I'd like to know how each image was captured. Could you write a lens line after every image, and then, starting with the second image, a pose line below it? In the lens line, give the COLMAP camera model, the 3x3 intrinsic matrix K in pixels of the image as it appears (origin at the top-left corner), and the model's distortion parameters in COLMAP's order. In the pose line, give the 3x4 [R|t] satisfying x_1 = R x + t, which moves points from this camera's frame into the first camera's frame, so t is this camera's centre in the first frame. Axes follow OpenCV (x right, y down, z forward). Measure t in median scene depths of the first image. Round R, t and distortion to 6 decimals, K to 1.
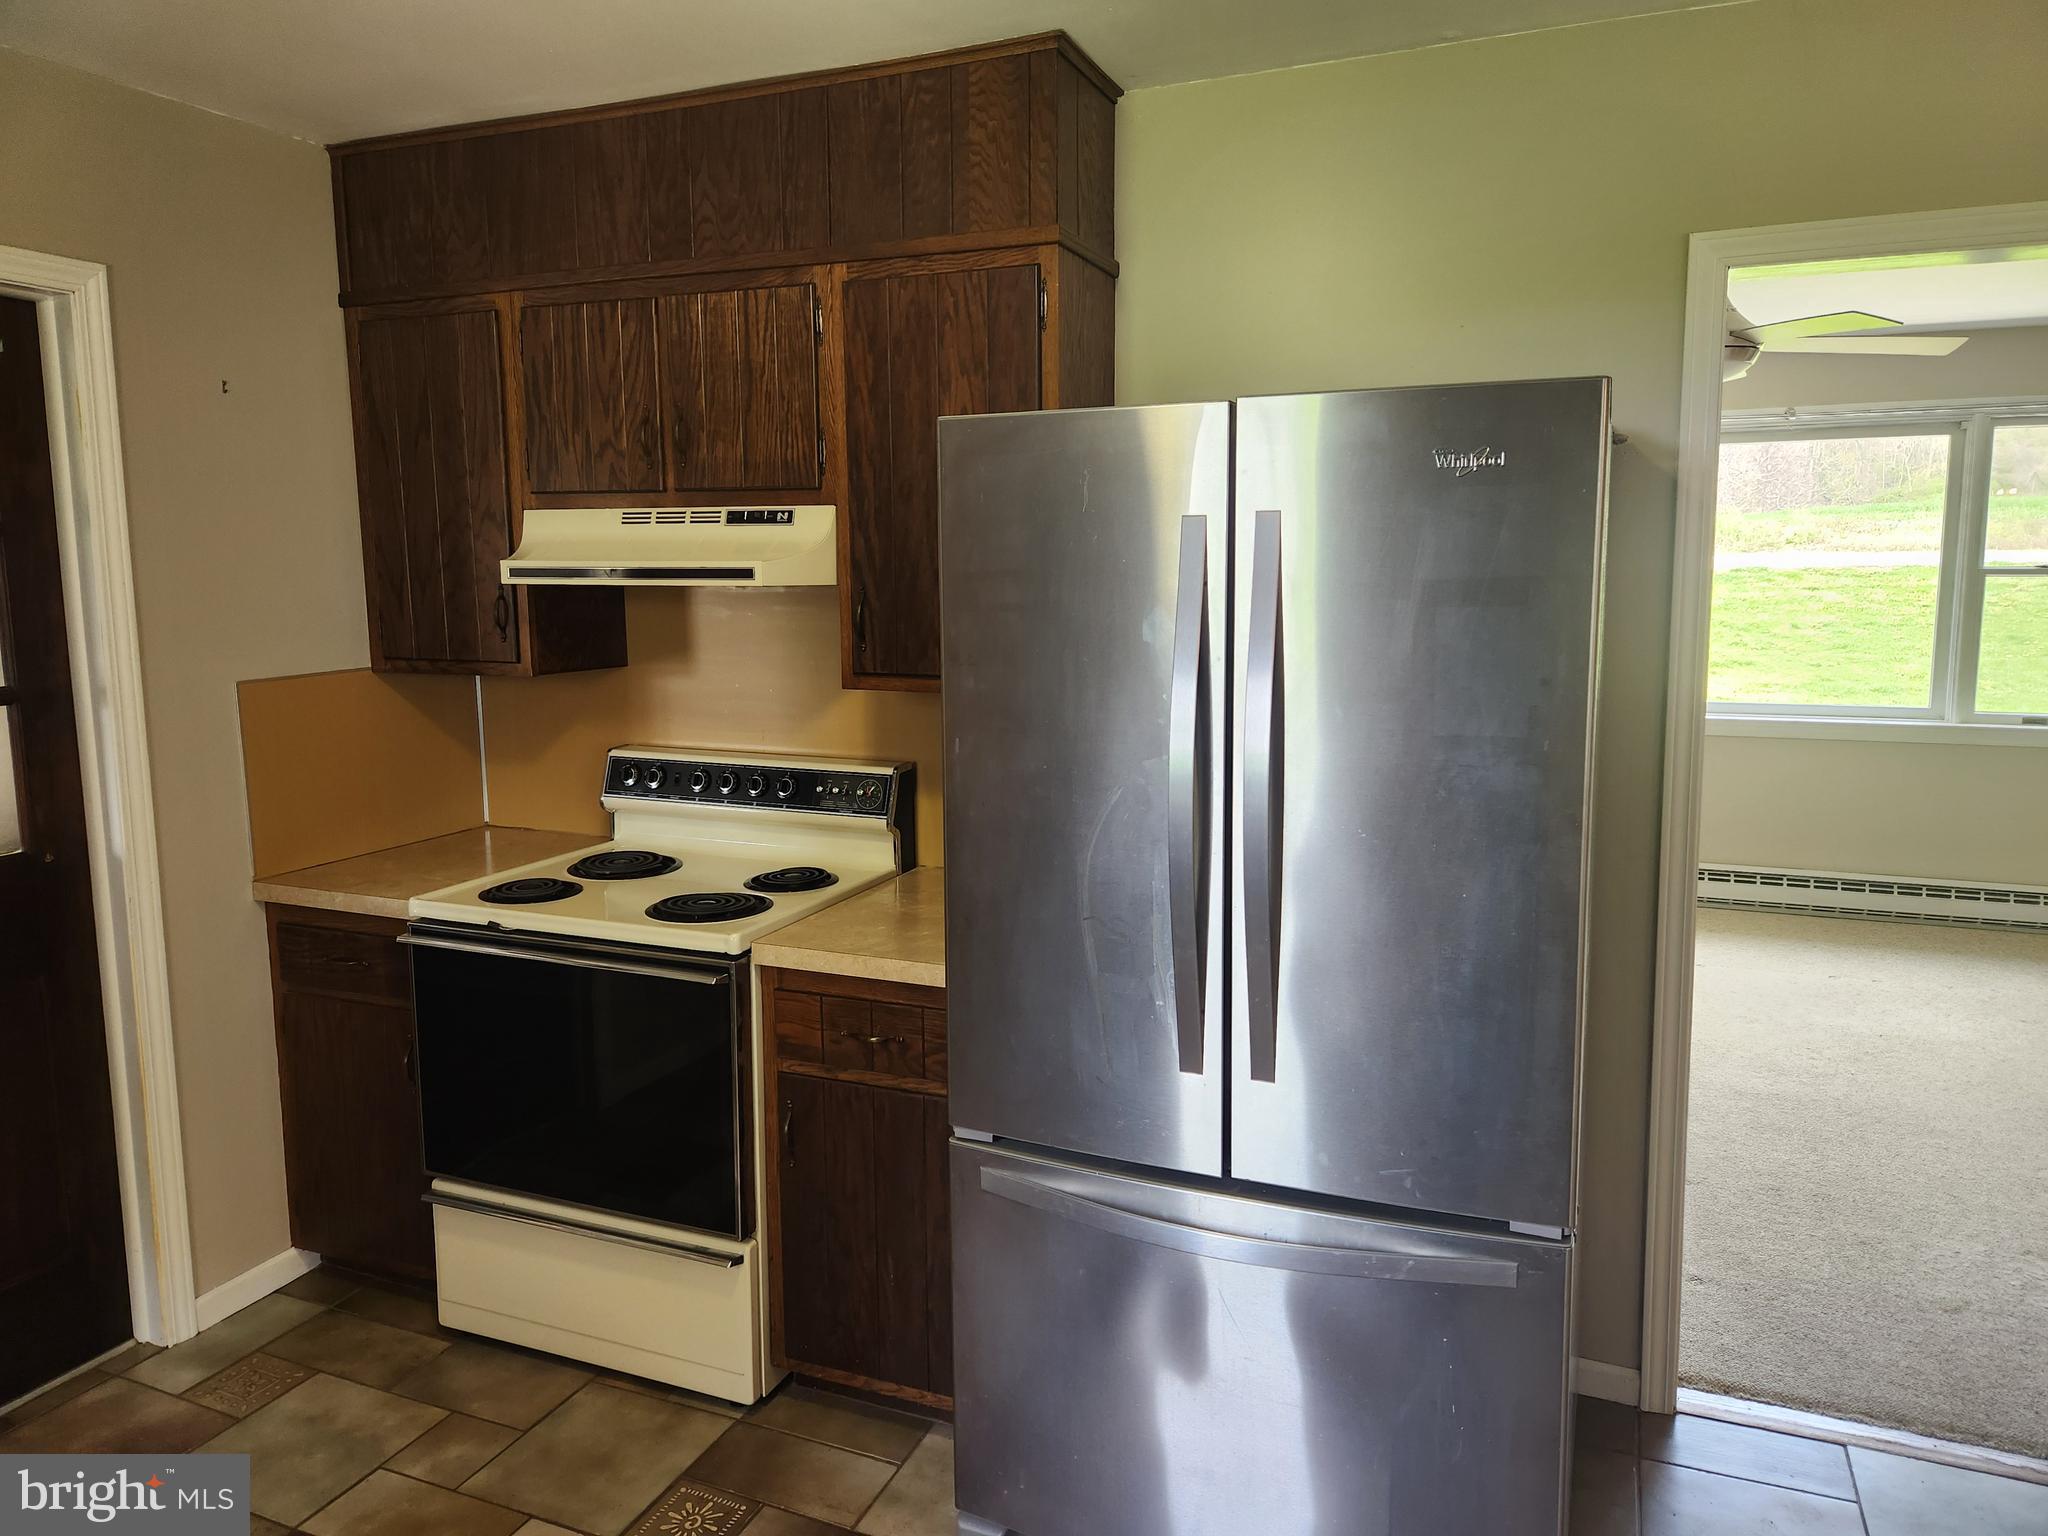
lens RADIAL K [[1395.1, 0, 1054.6], [0, 1395.1, 740.0], [0, 0, 1]] dist [0.068866, -0.060949]
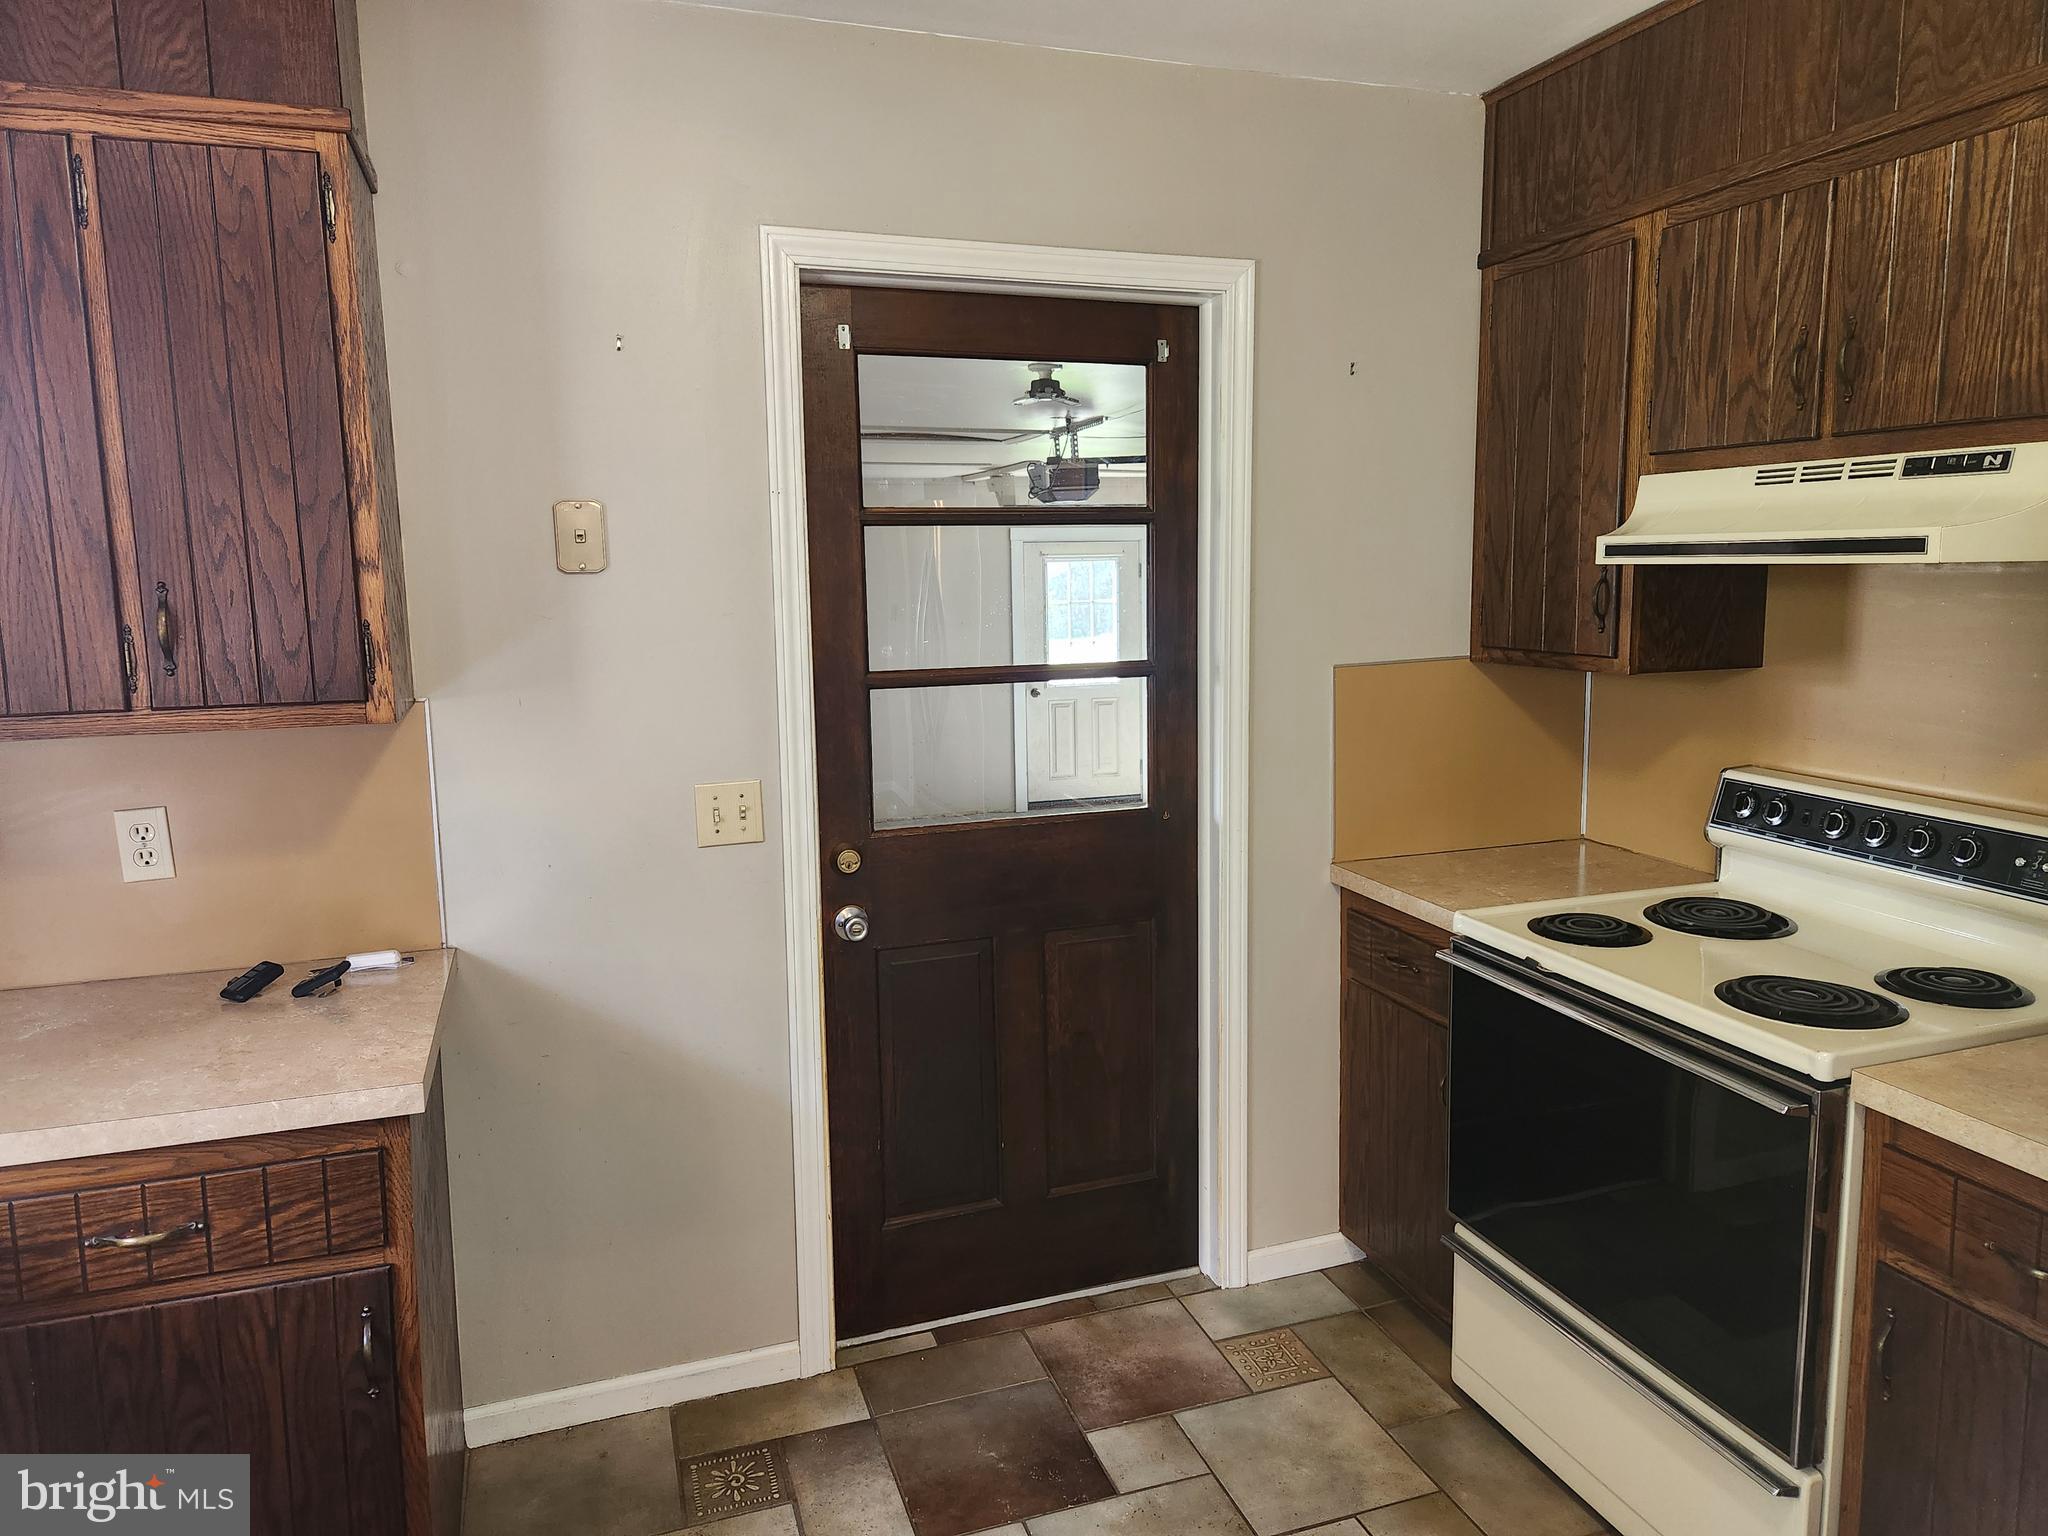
lens RADIAL K [[1373.4, 0, 1042.0], [0, 1373.4, 750.8], [0, 0, 1]] dist [0.064925, -0.058516]
pose [[0.665017, 0.096155, -0.740612, 0.015089], [-0.082249, 0.995074, 0.055339, -0.018058], [0.742286, 0.024113, 0.669650, 0.197549]]
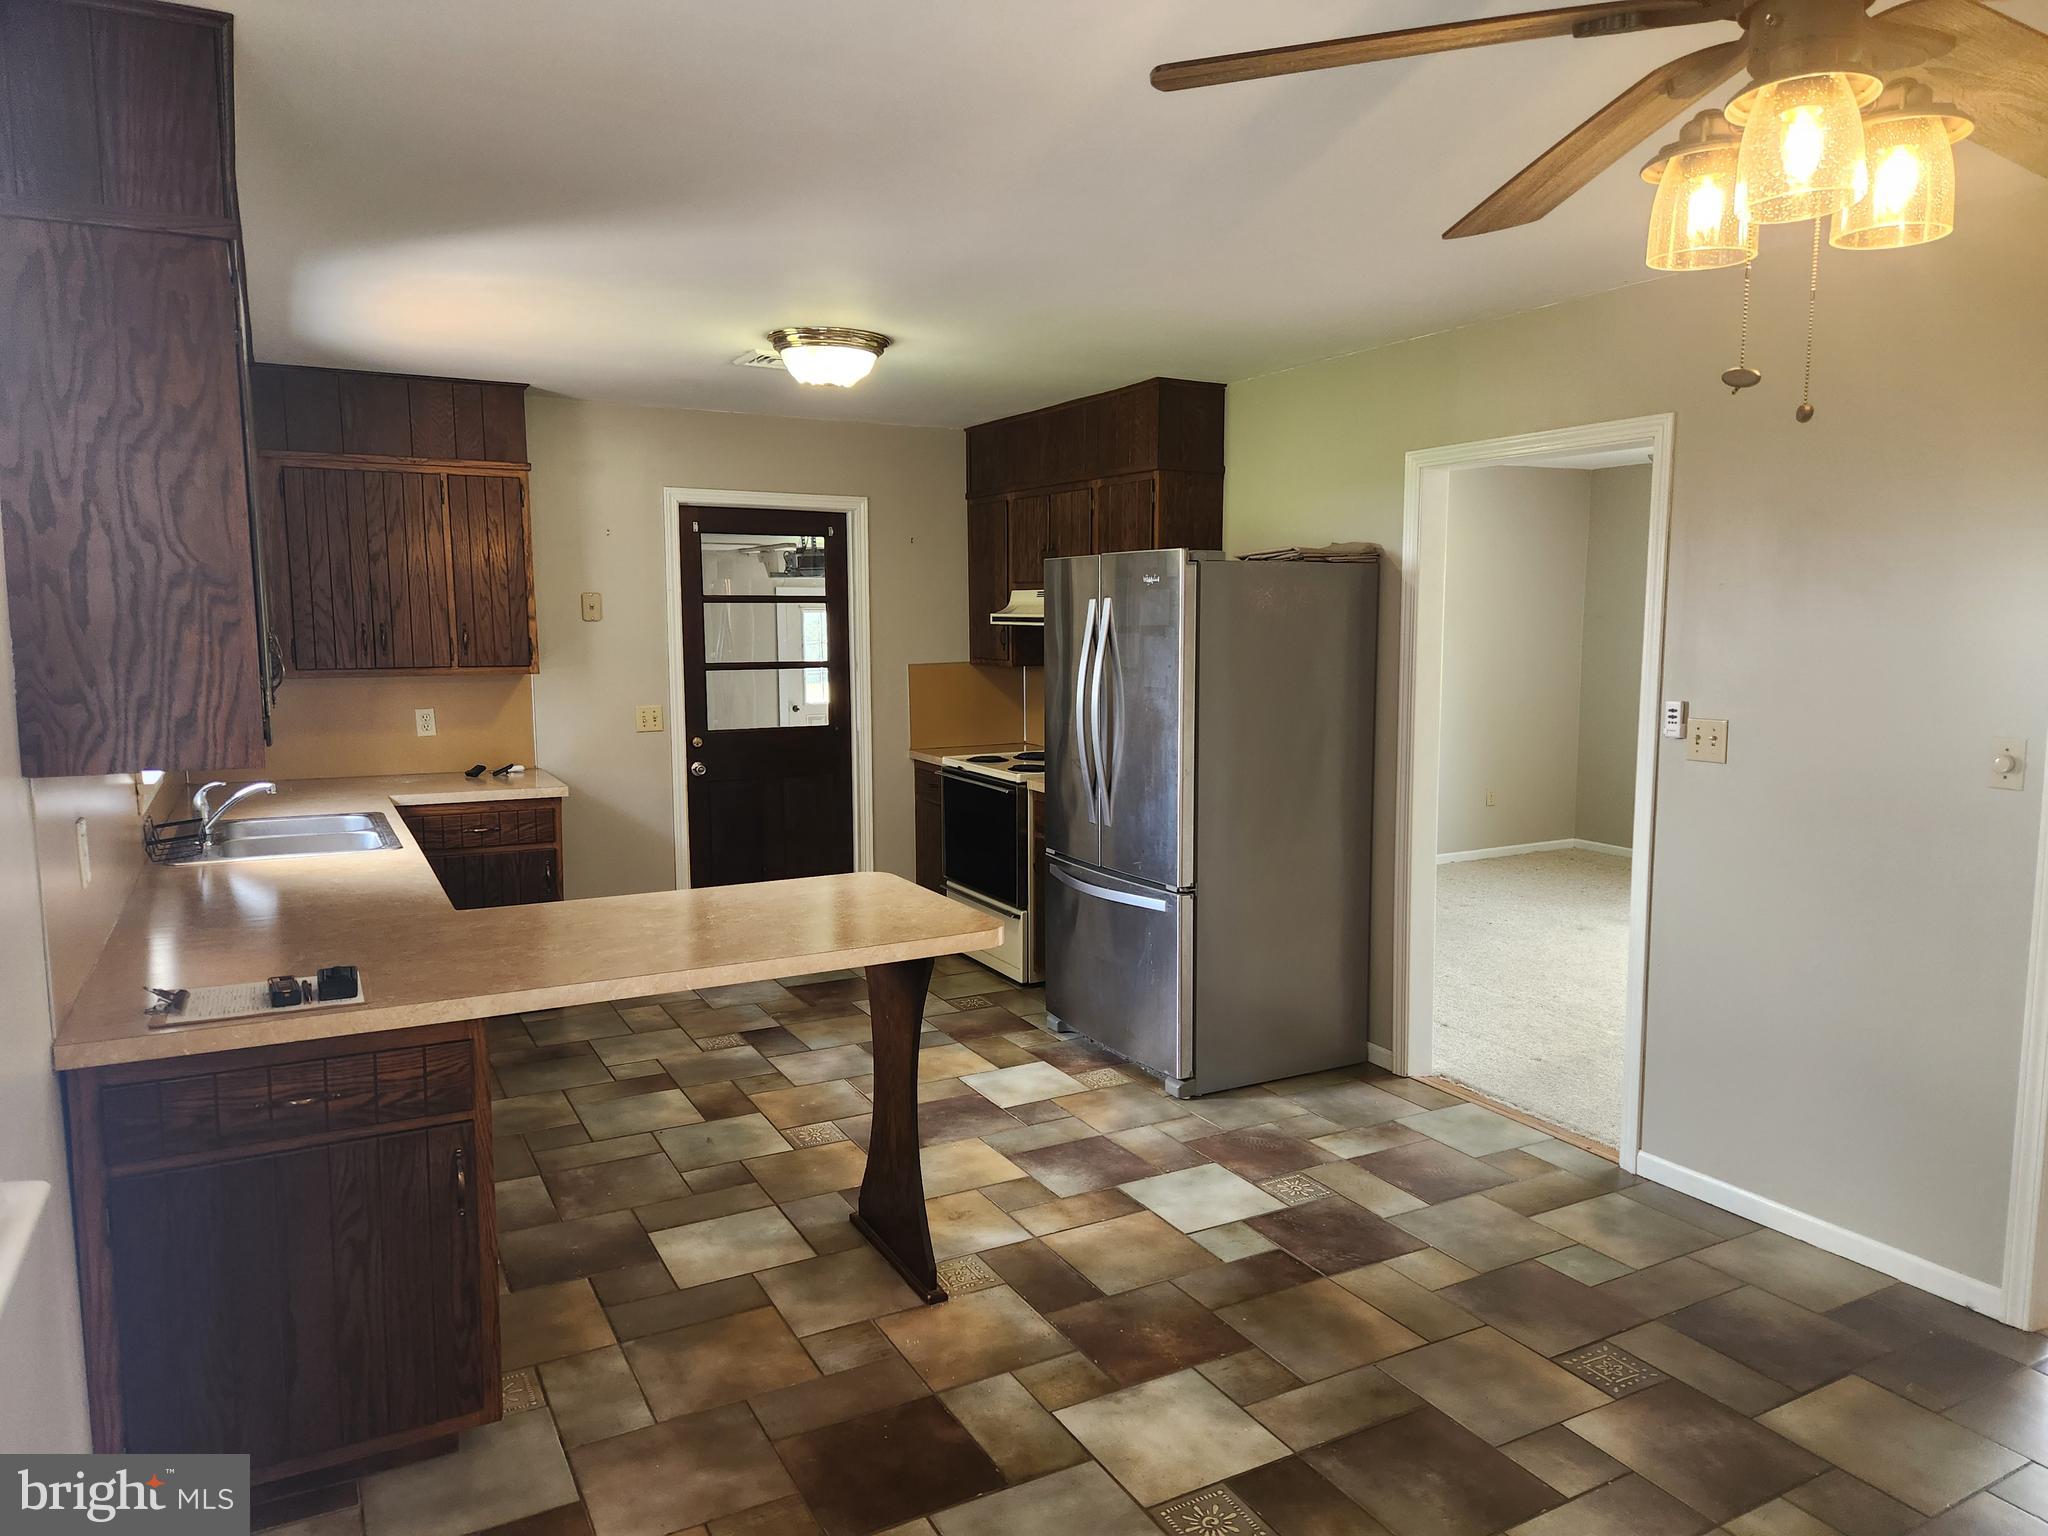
lens RADIAL K [[1402.7, 0, 1065.7], [0, 1402.7, 775.8], [0, 0, 1]] dist [0.067747, -0.000358]
pose [[0.783106, 0.076943, -0.617110, 1.115288], [-0.080190, 0.996526, 0.022489, 0.072453], [0.616696, 0.031875, 0.786556, -0.691734]]
